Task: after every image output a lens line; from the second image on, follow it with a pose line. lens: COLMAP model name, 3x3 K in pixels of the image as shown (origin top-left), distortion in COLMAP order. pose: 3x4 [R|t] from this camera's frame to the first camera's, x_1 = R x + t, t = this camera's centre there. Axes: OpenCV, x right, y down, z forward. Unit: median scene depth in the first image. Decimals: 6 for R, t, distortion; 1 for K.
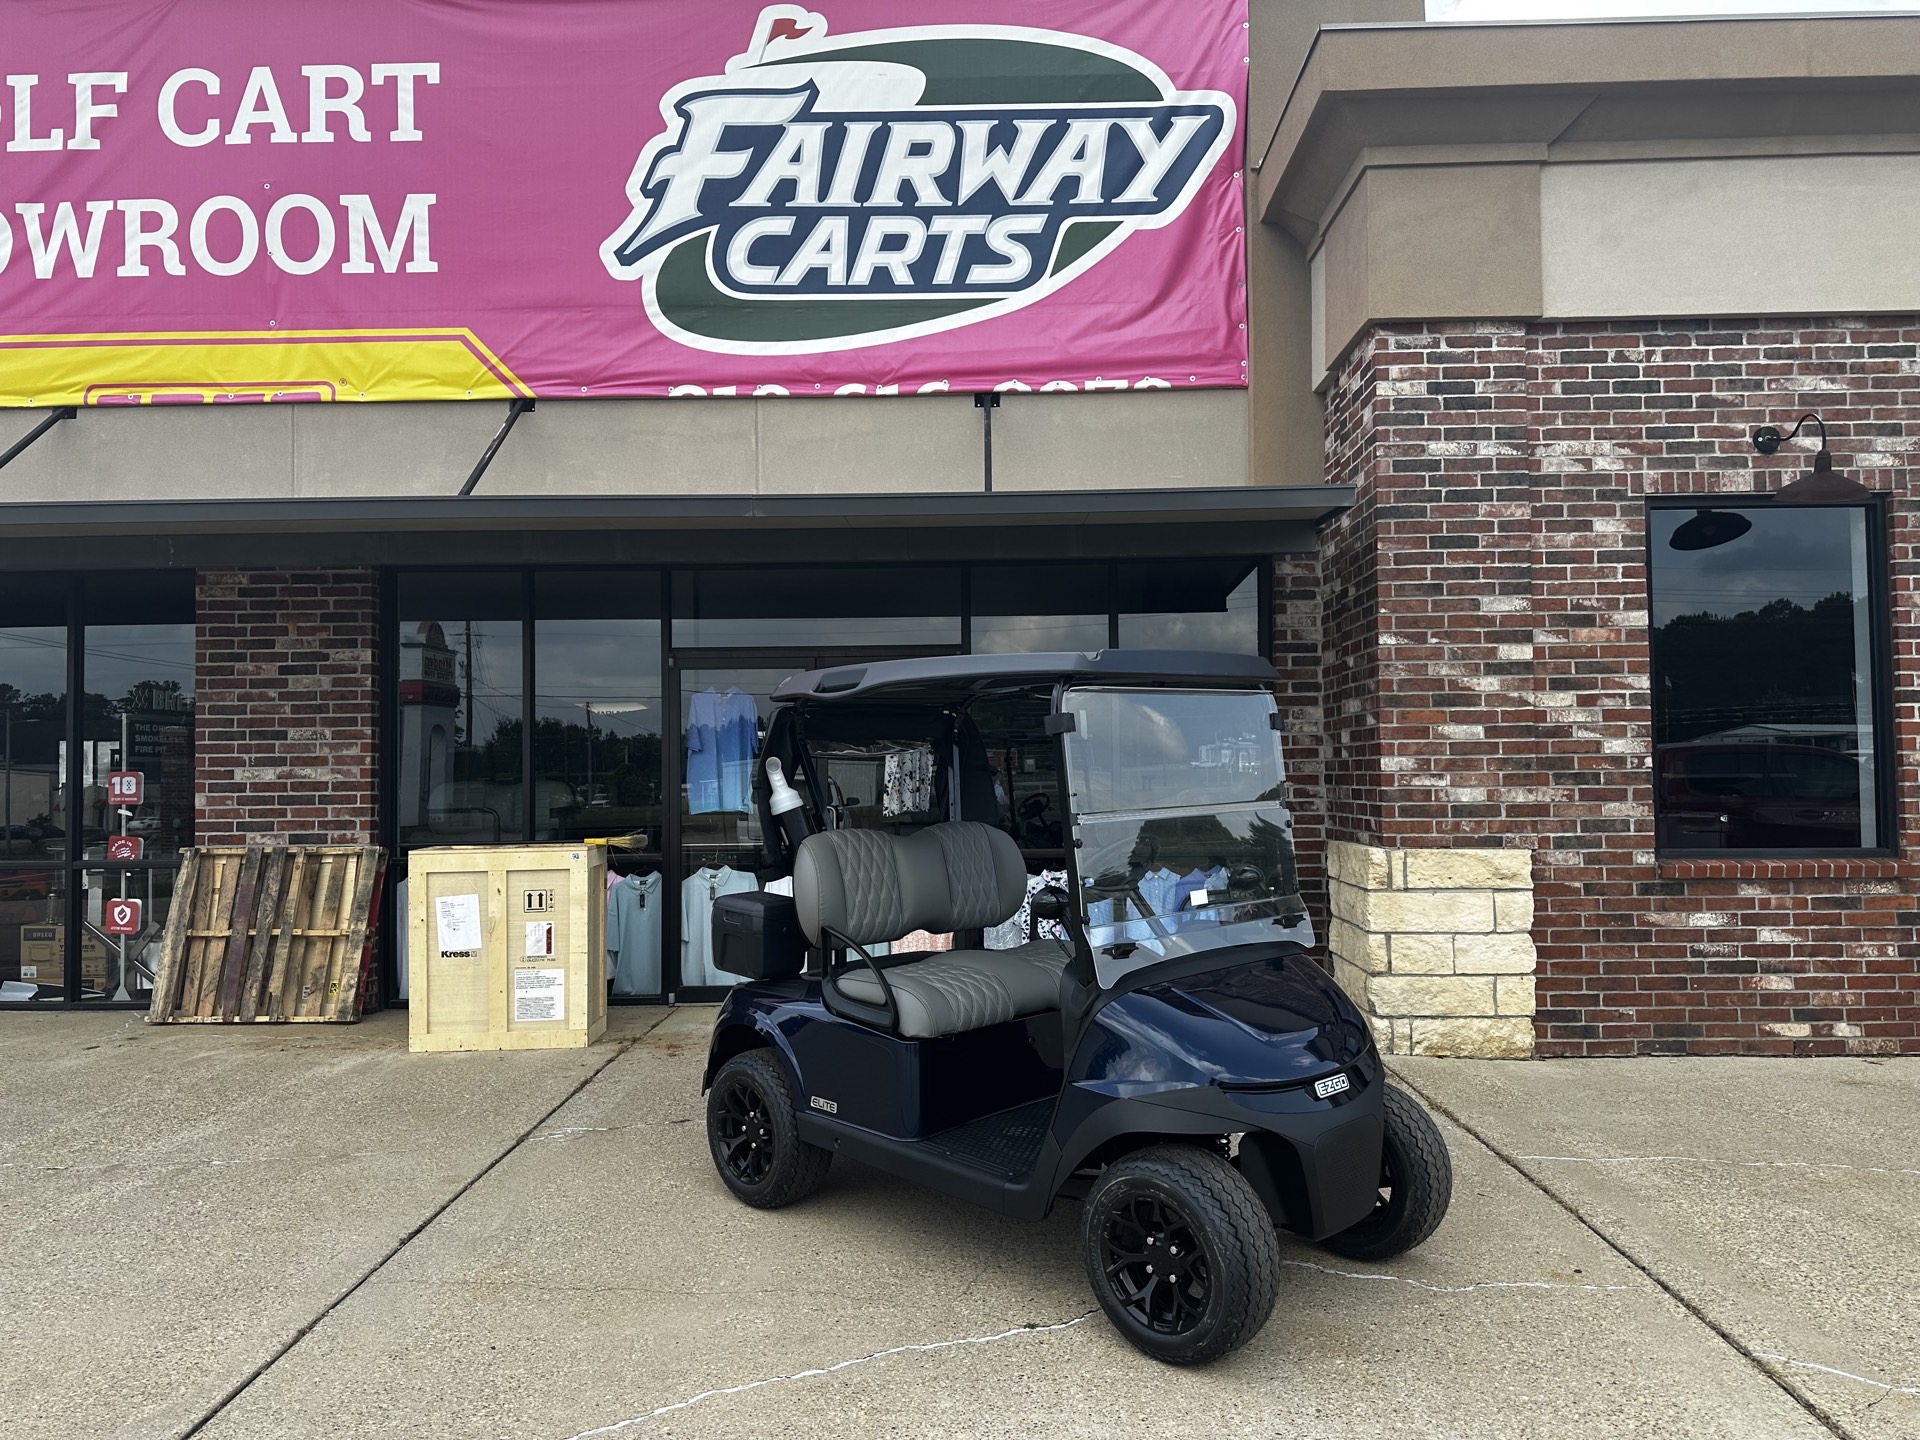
lens RADIAL K [[1345.9, 0, 956.3], [0, 1345.9, 732.0], [0, 0, 1]] dist [0.010166, -0.017653]
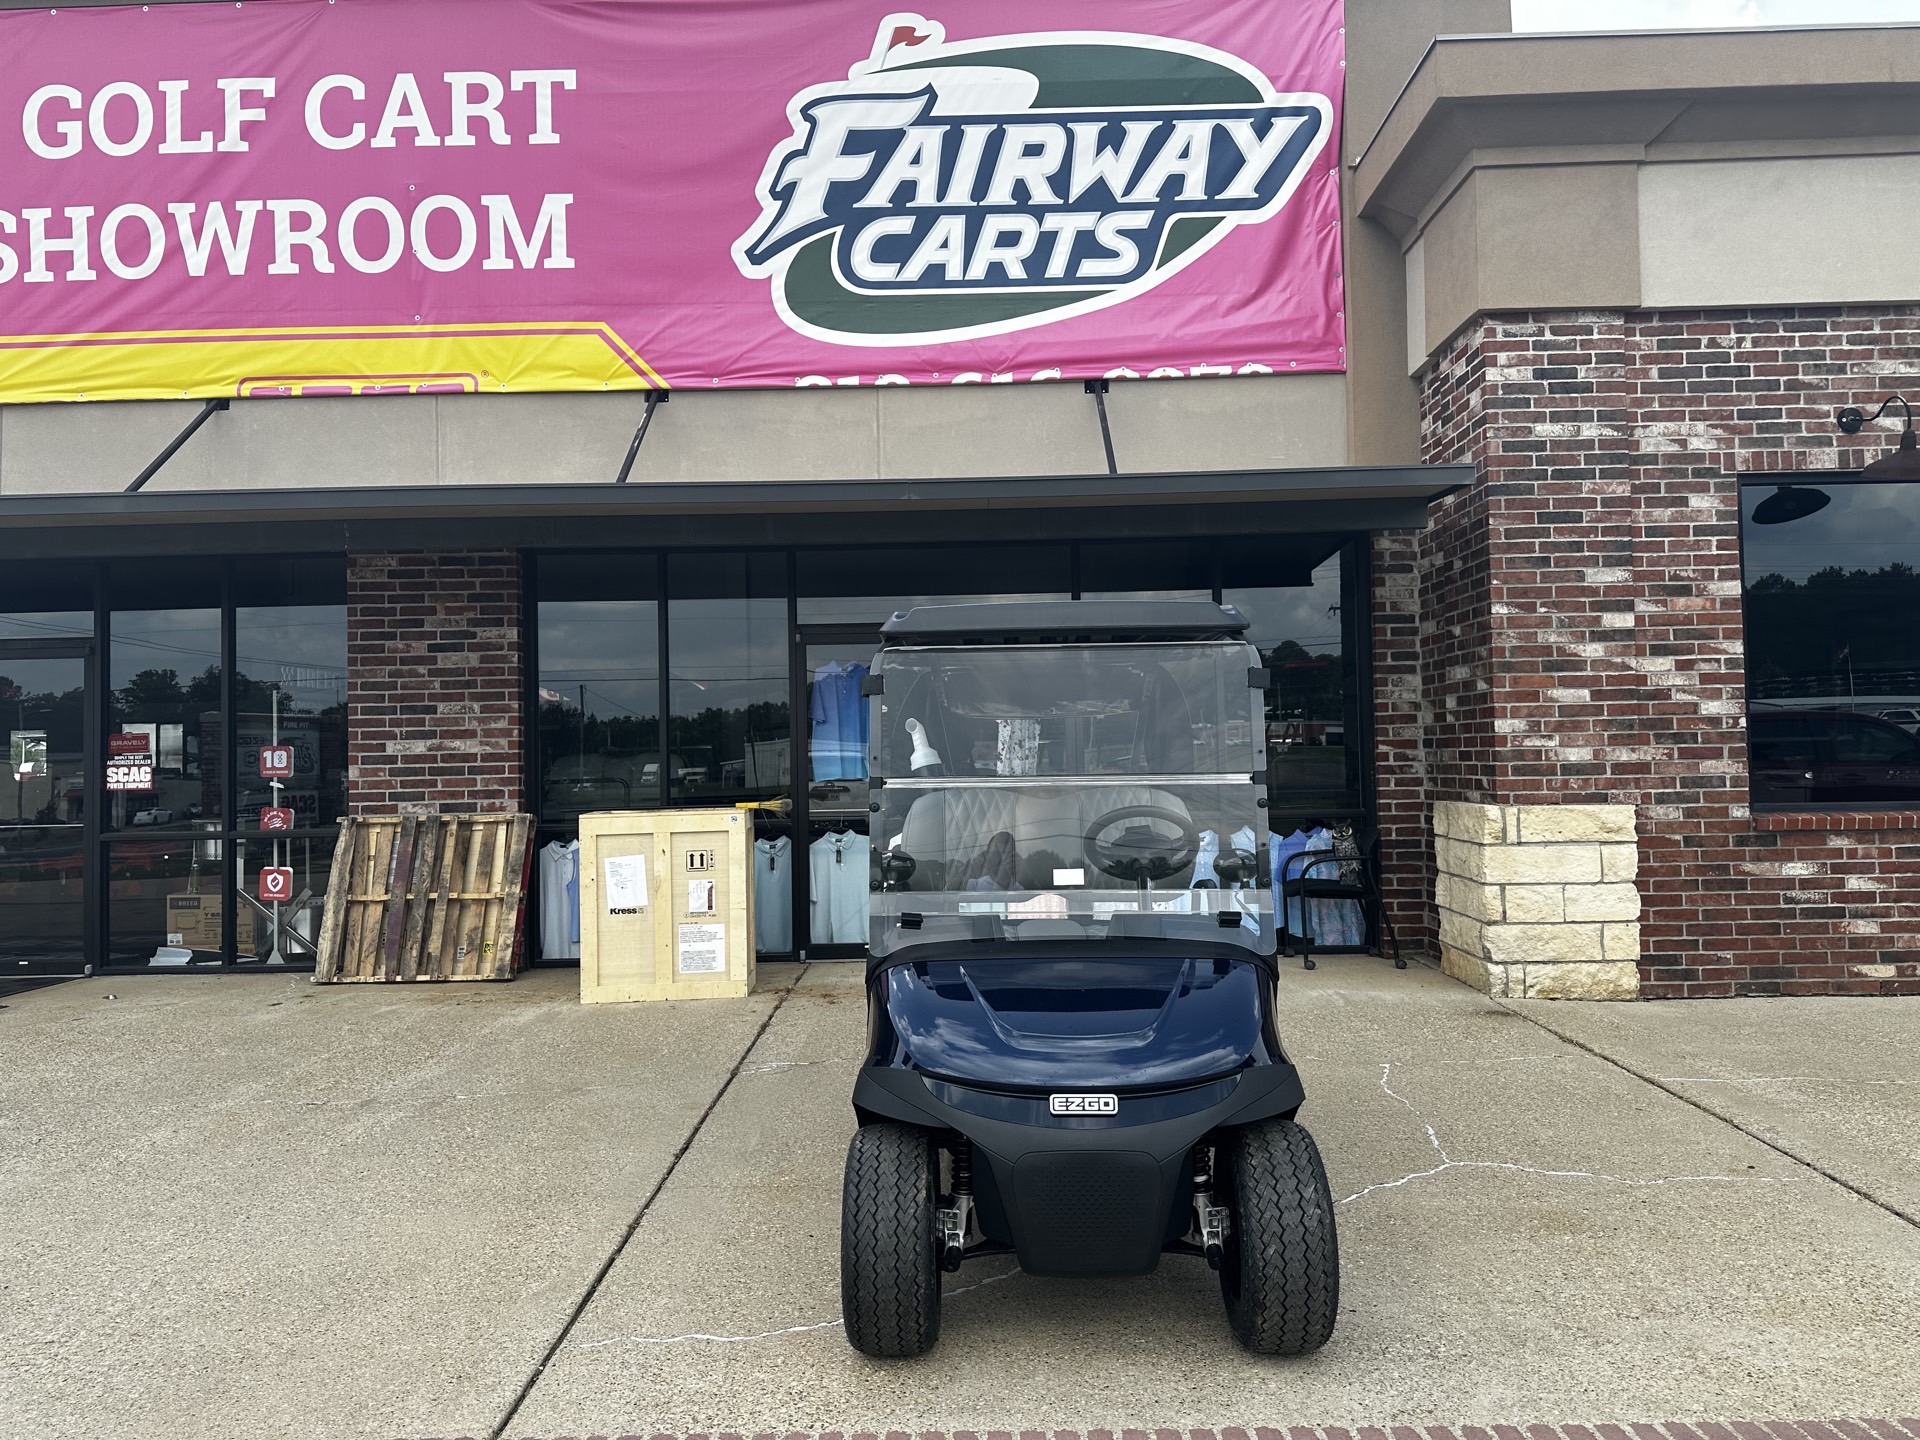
lens RADIAL K [[1345.9, 0, 958.8], [0, 1345.9, 714.4], [0, 0, 1]] dist [0.010166, -0.017653]
pose [[0.999952, -0.007888, 0.005847, -0.097153], [0.007883, 0.999969, 0.000834, 0.008666], [-0.005854, -0.000788, 0.999983, -0.055757]]
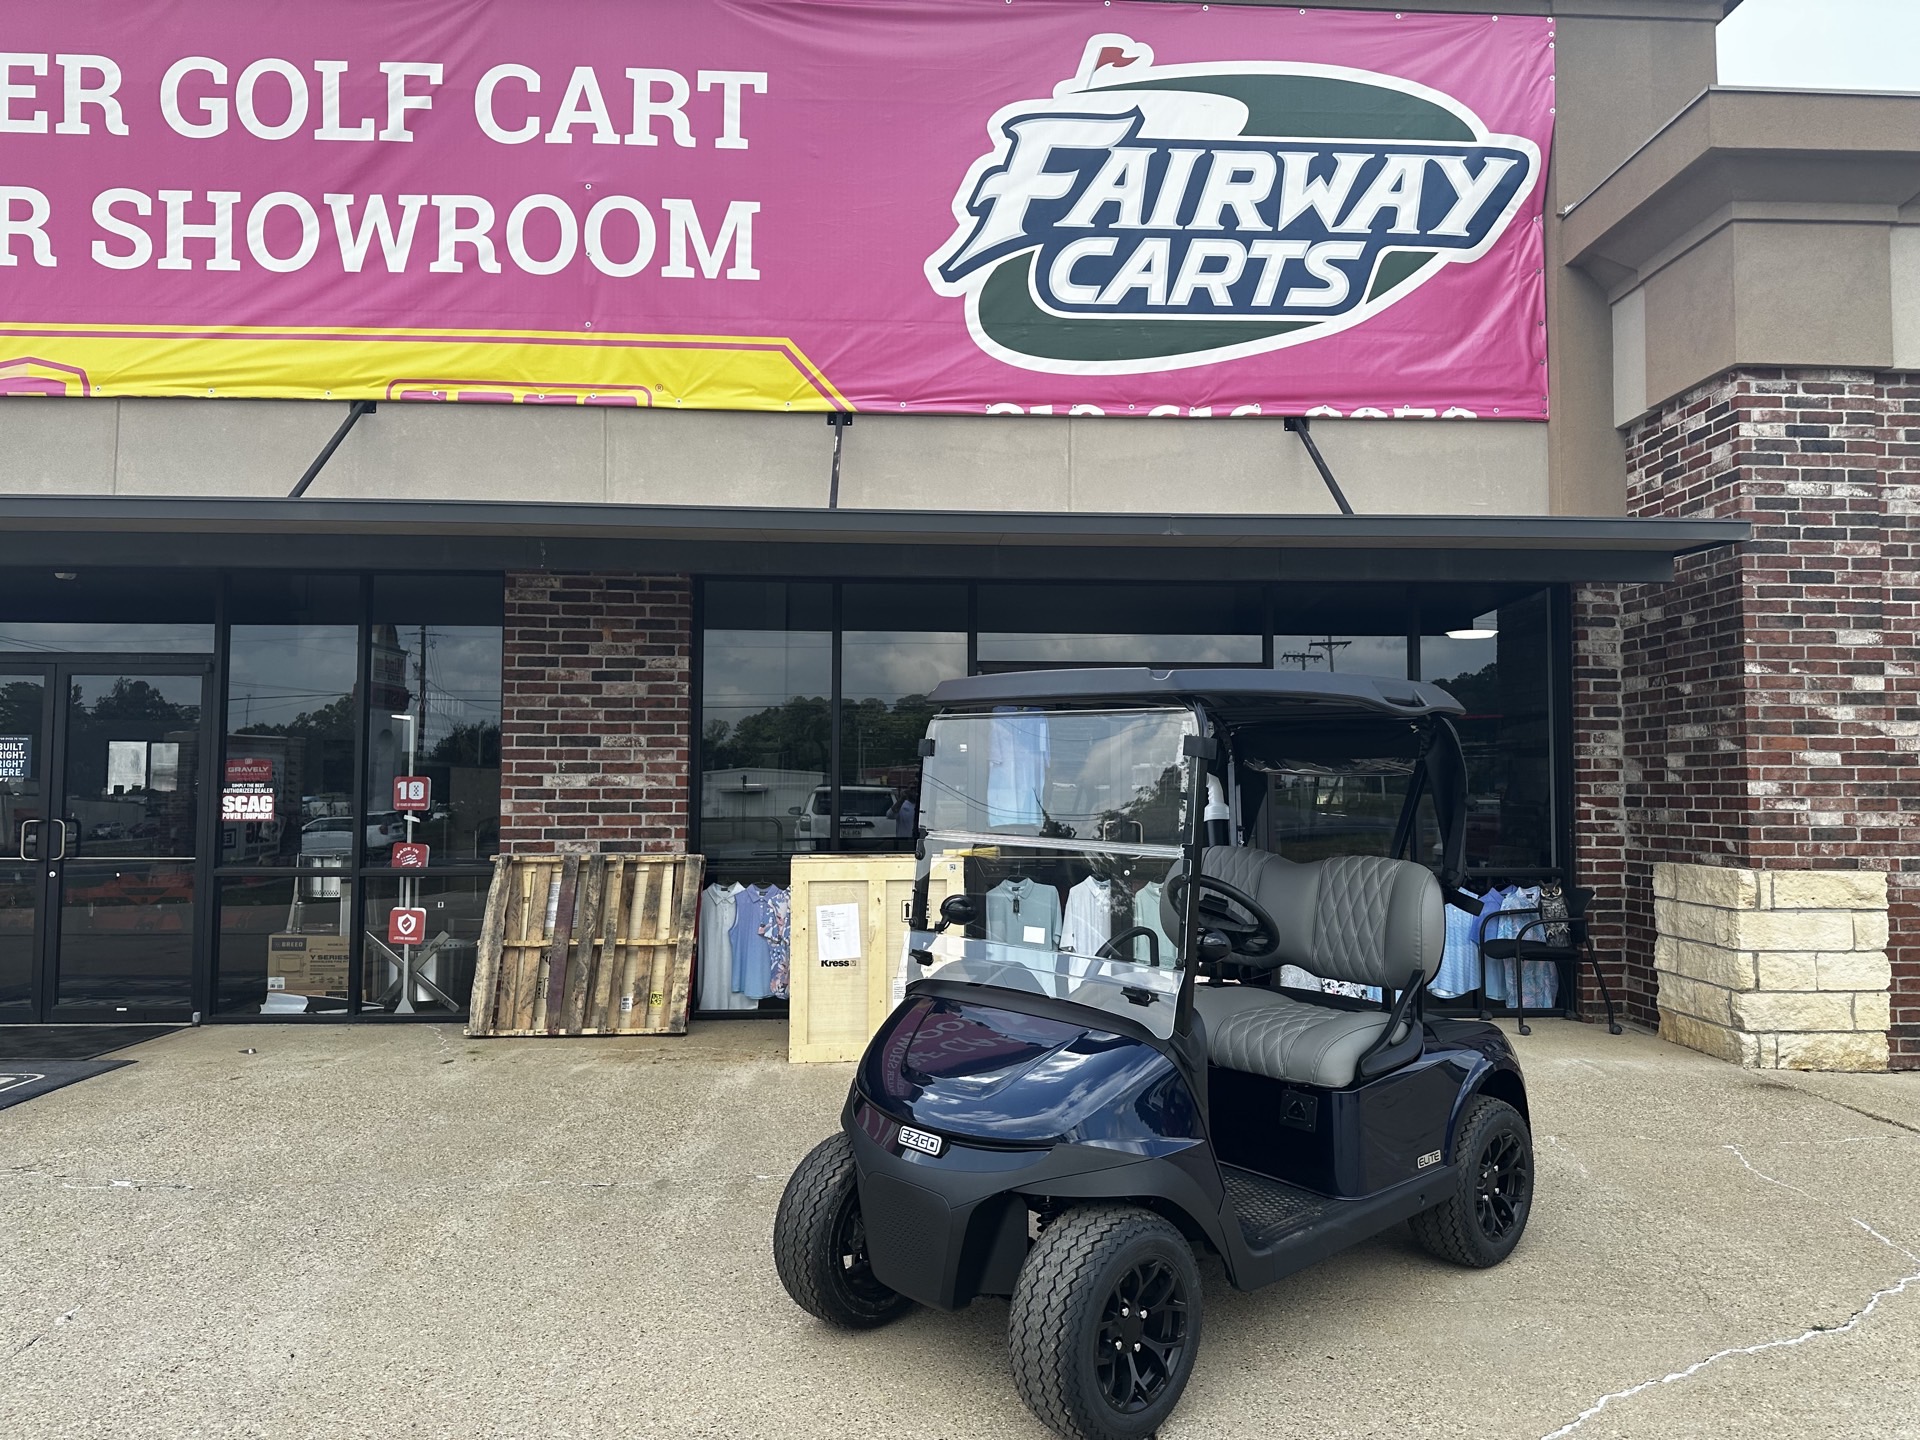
lens RADIAL K [[1358.2, 0, 974.4], [0, 1358.2, 716.2], [0, 0, 1]] dist [0.023114, -0.029677]
pose [[0.997483, 0.018105, 0.068557, -0.298452], [-0.016601, 0.999610, -0.022436, 0.001512], [-0.068937, 0.021241, 0.997395, -0.011006]]
